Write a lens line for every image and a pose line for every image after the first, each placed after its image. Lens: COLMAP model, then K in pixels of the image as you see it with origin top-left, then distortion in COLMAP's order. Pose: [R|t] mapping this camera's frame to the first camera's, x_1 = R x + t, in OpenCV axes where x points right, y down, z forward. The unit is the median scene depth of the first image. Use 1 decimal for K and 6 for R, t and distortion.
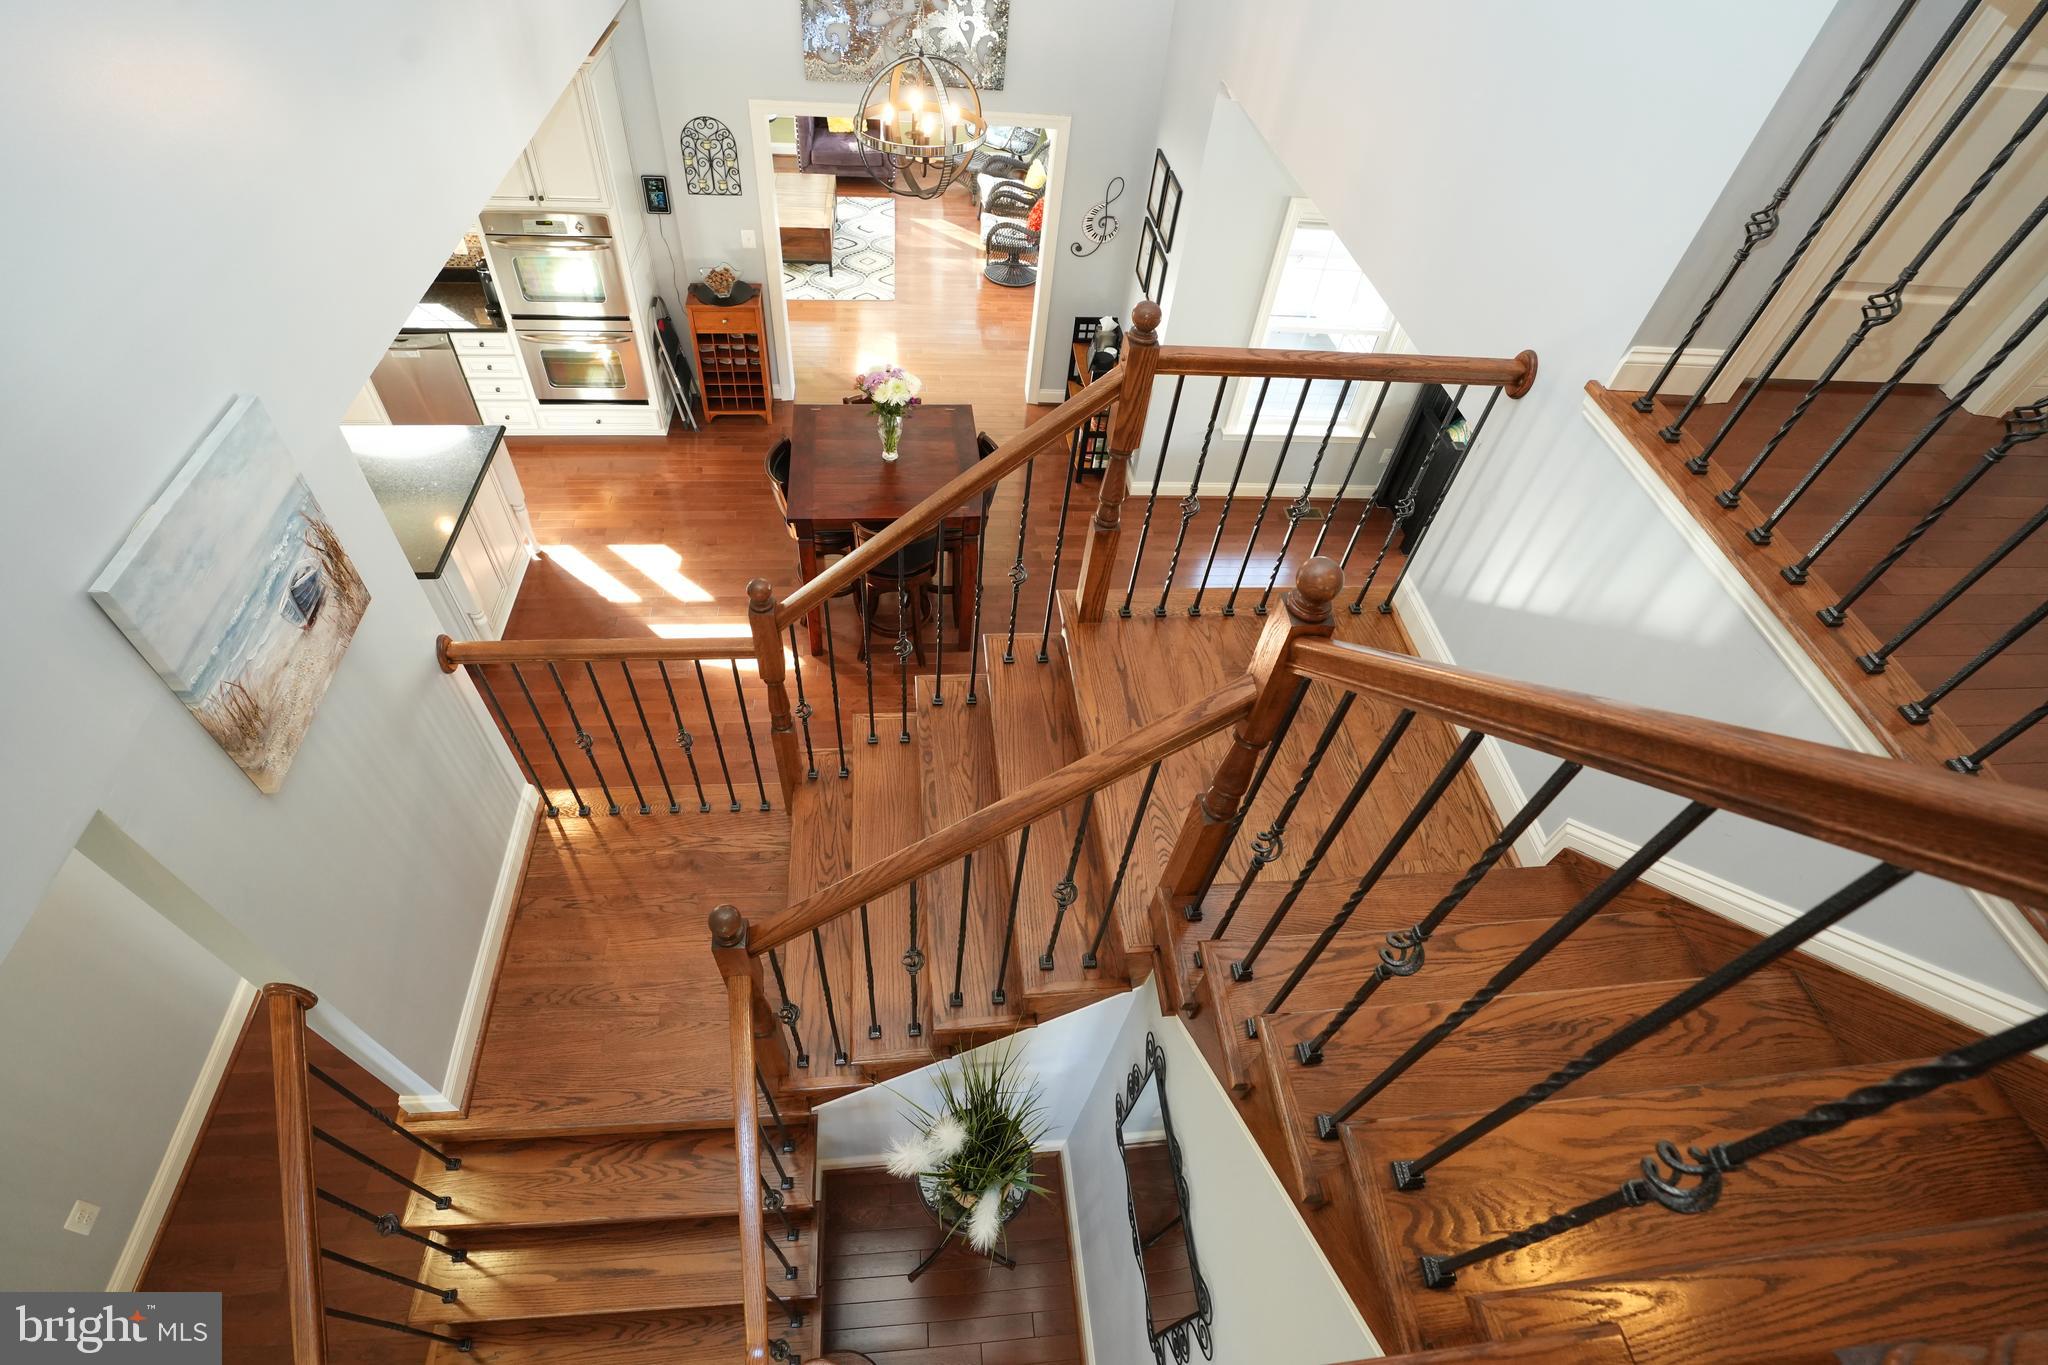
lens RADIAL K [[940.8, 0, 1021.2], [0, 940.8, 680.7], [0, 0, 1]] dist [-0.069175, 0.017615]
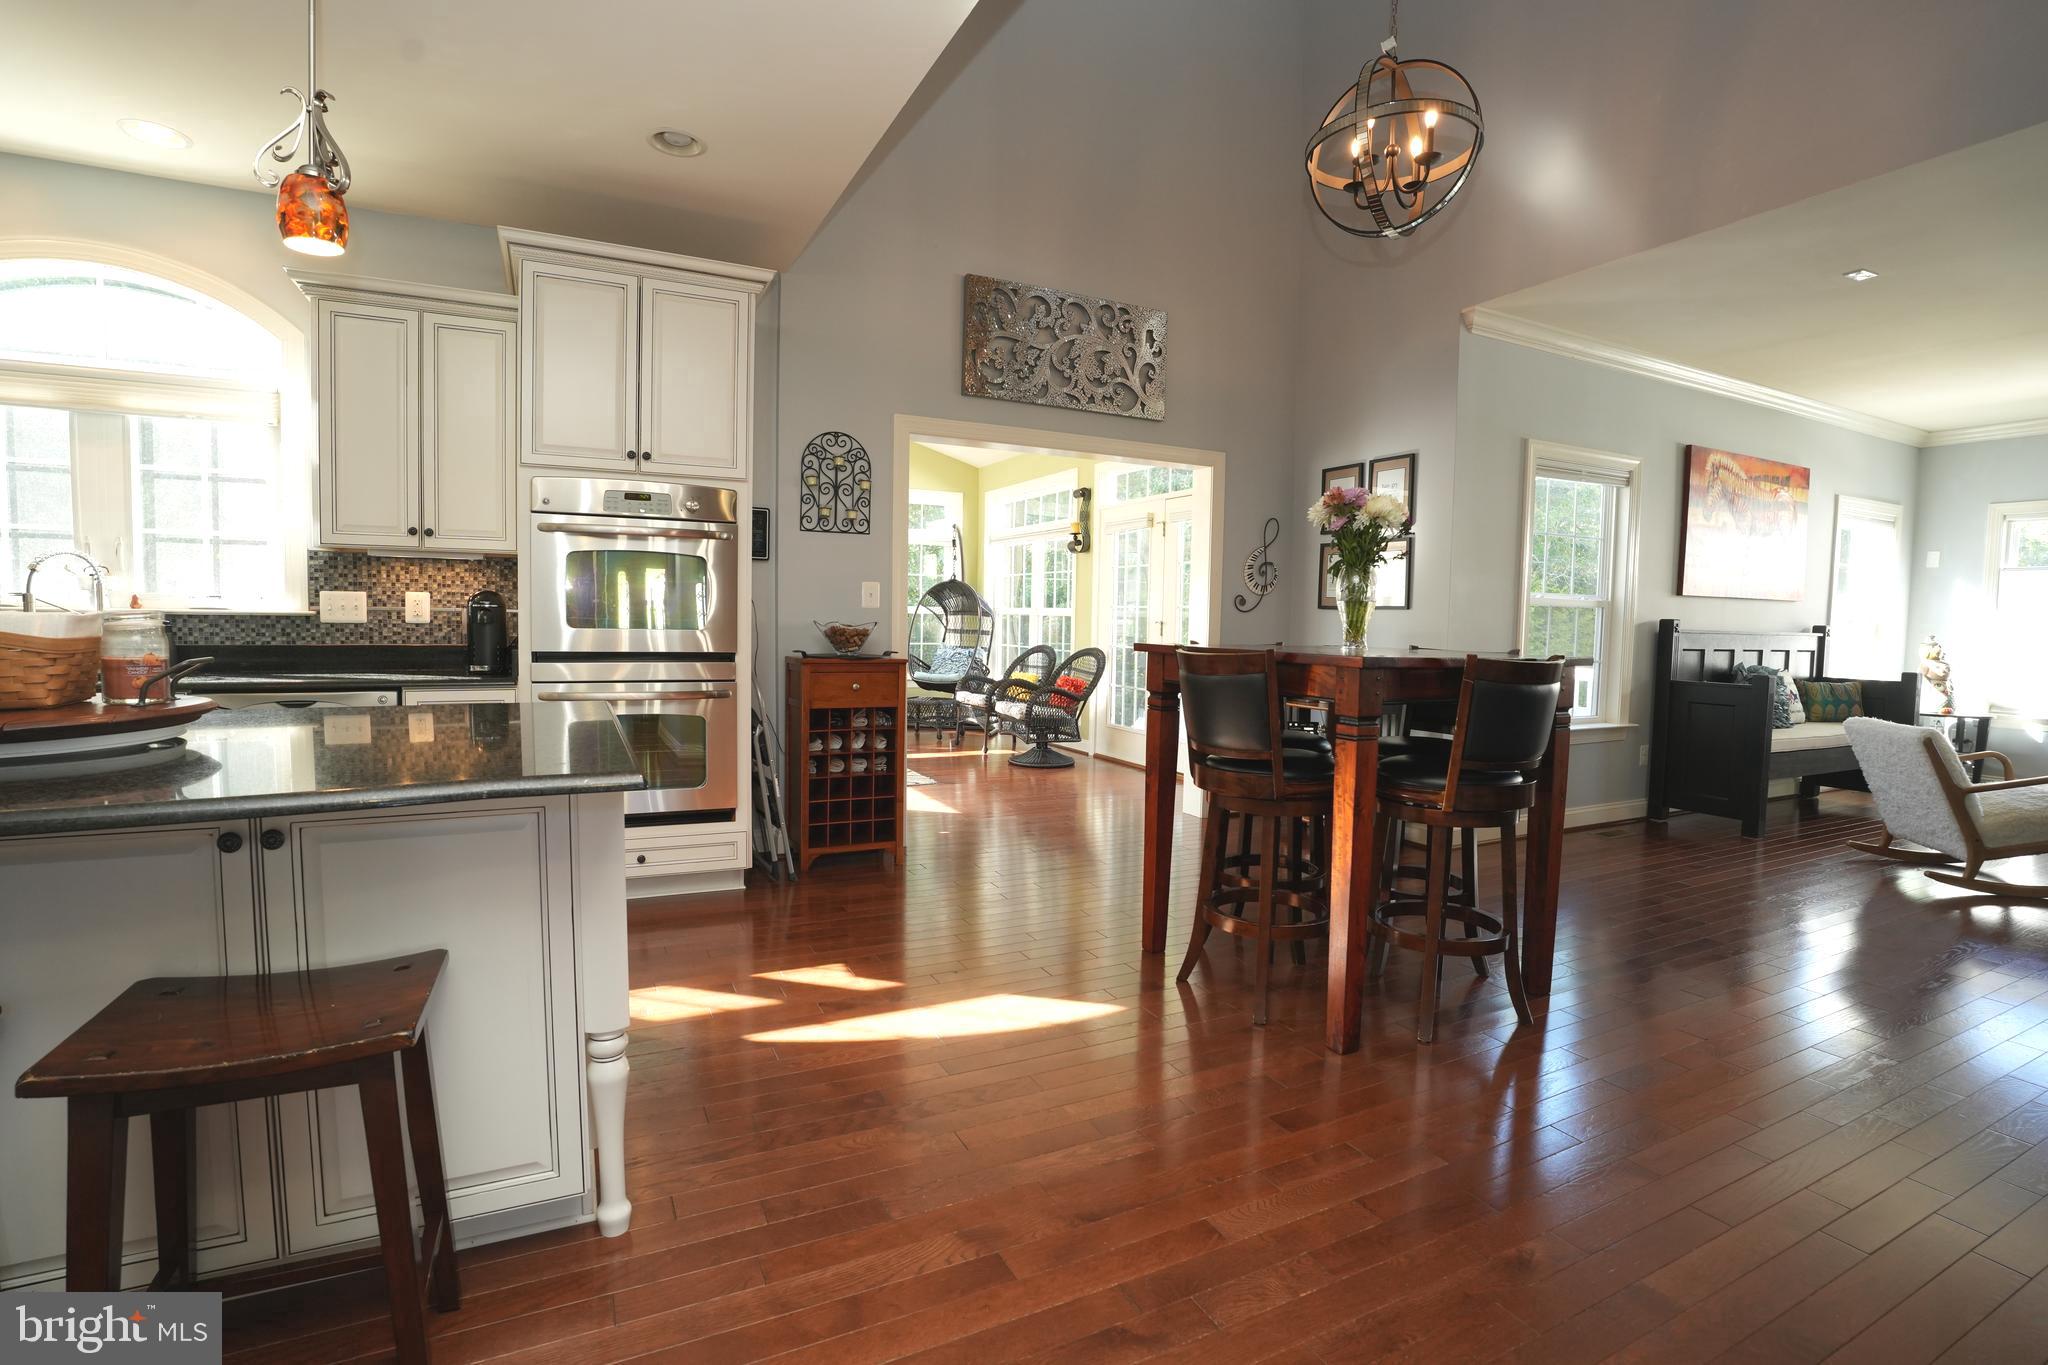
lens RADIAL K [[940.8, 0, 1028.8], [0, 940.8, 684.7], [0, 0, 1]] dist [-0.069175, 0.017615]
pose [[0.932706, -0.094560, 0.348019, -0.442473], [0.310572, 0.701130, -0.641843, 0.077921], [-0.183314, 0.706736, 0.683316, 0.527250]]
